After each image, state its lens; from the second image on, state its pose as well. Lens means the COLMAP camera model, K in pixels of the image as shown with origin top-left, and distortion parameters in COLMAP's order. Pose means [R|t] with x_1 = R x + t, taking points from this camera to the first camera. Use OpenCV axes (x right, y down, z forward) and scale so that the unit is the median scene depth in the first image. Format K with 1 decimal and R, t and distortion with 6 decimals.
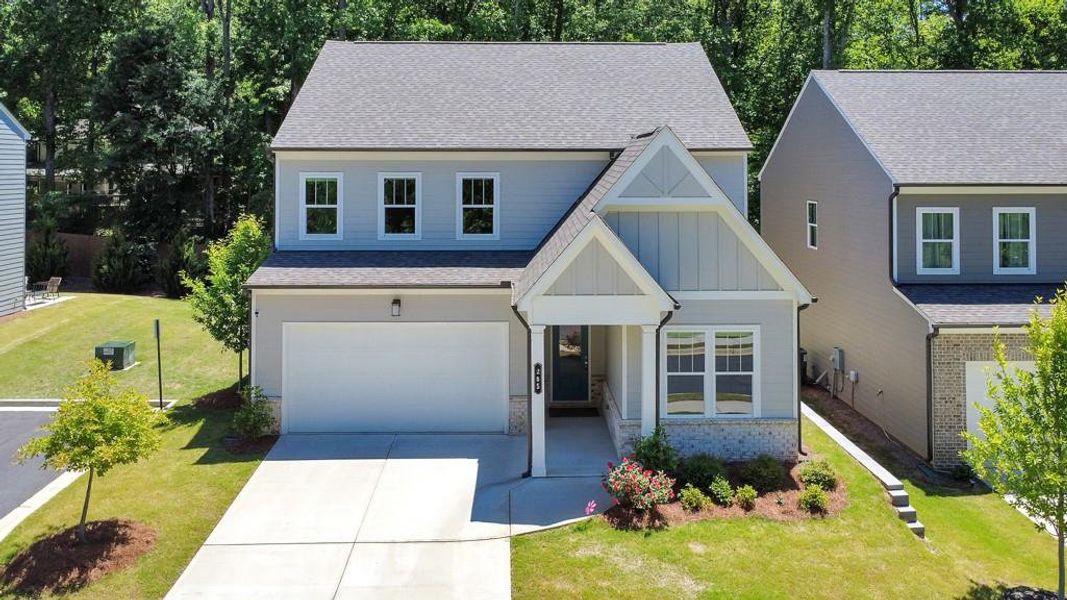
lens RADIAL K [[856.3, 0, 532.3], [0, 856.3, 161.3], [0, 0, 1]] dist [-0.006301, -0.001171]
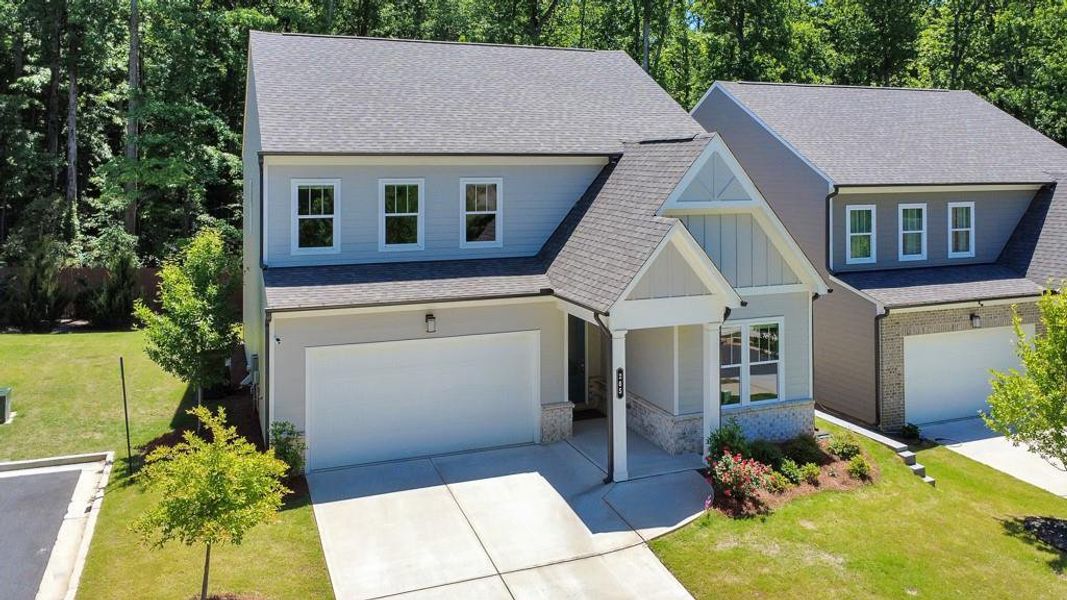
lens RADIAL K [[856.3, 0, 534.4], [0, 856.3, 161.6], [0, 0, 1]] dist [-0.006301, -0.001171]
pose [[0.936296, -0.001175, 0.351210, -0.383807], [0.000848, 0.999999, 0.001087, -0.007036], [-0.351211, -0.000720, 0.936296, 0.081876]]
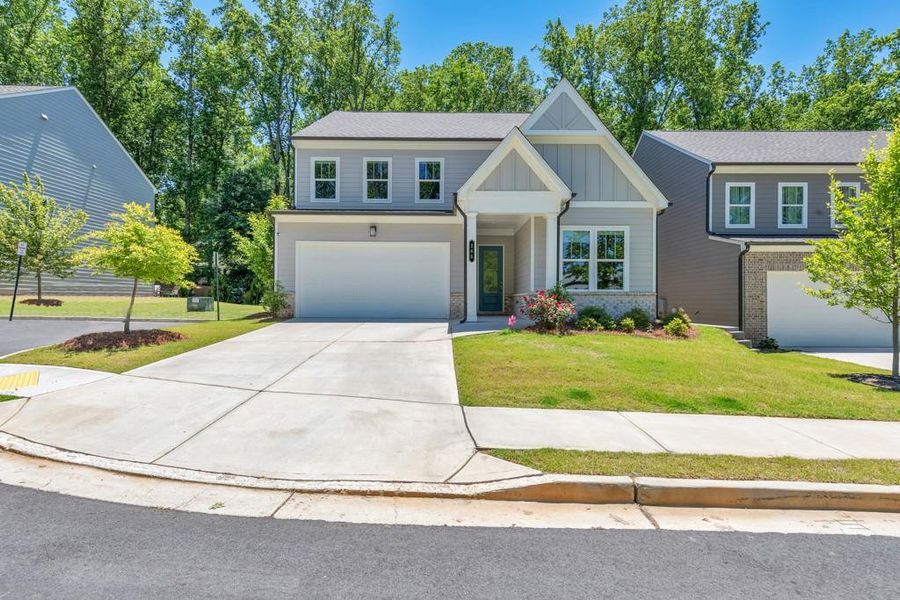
lens RADIAL K [[445.9, 0, 453.2], [0, 445.9, 306.7], [0, 0, 1]] dist [0.006696, -0.000933]
pose [[0.999893, 0.005396, -0.013622, -0.011468], [-0.005261, 0.999937, 0.009928, 0.293547], [0.013675, -0.009856, 0.999858, 0.242263]]
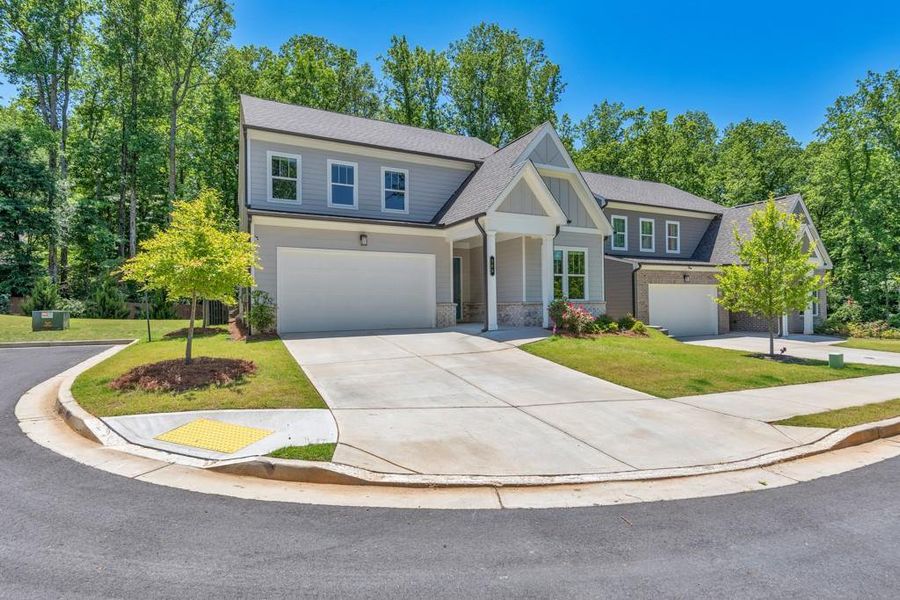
lens RADIAL K [[445.9, 0, 452.7], [0, 445.9, 307.9], [0, 0, 1]] dist [0.006696, -0.000933]
pose [[0.899361, -0.013724, 0.436992, -0.351532], [0.010479, 0.999897, 0.009836, 0.278820], [-0.437082, -0.004267, 0.899412, 0.277030]]
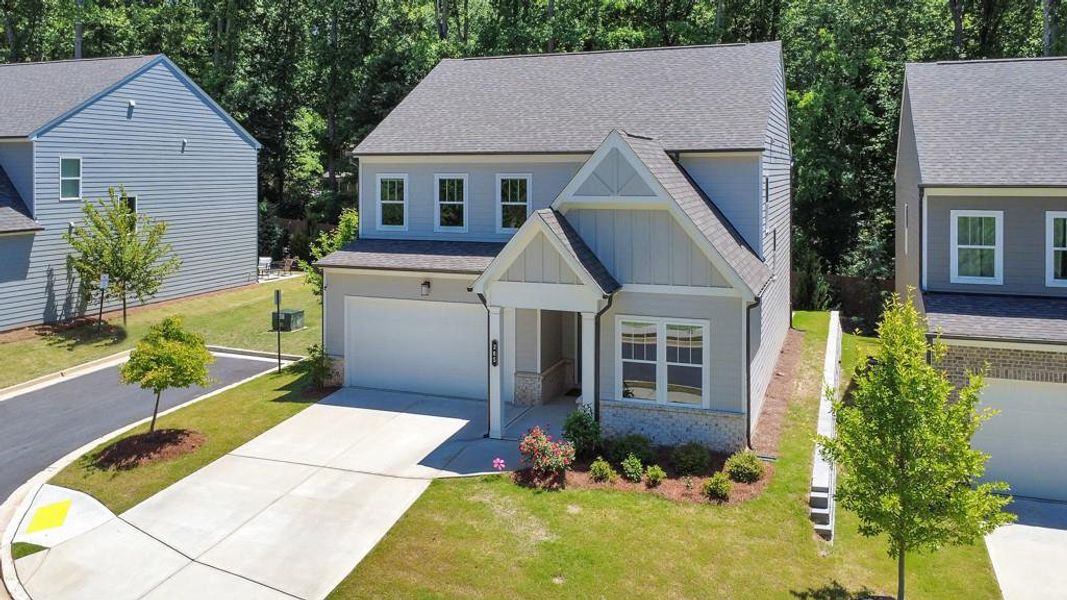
lens RADIAL K [[856.3, 0, 529.9], [0, 856.3, 190.9], [0, 0, 1]] dist [-0.006301, -0.001171]
pose [[0.925816, 0.005253, -0.377938, 0.420231], [0.007052, 0.999489, 0.031167, 0.001070], [0.377909, -0.031520, 0.925306, -0.031559]]
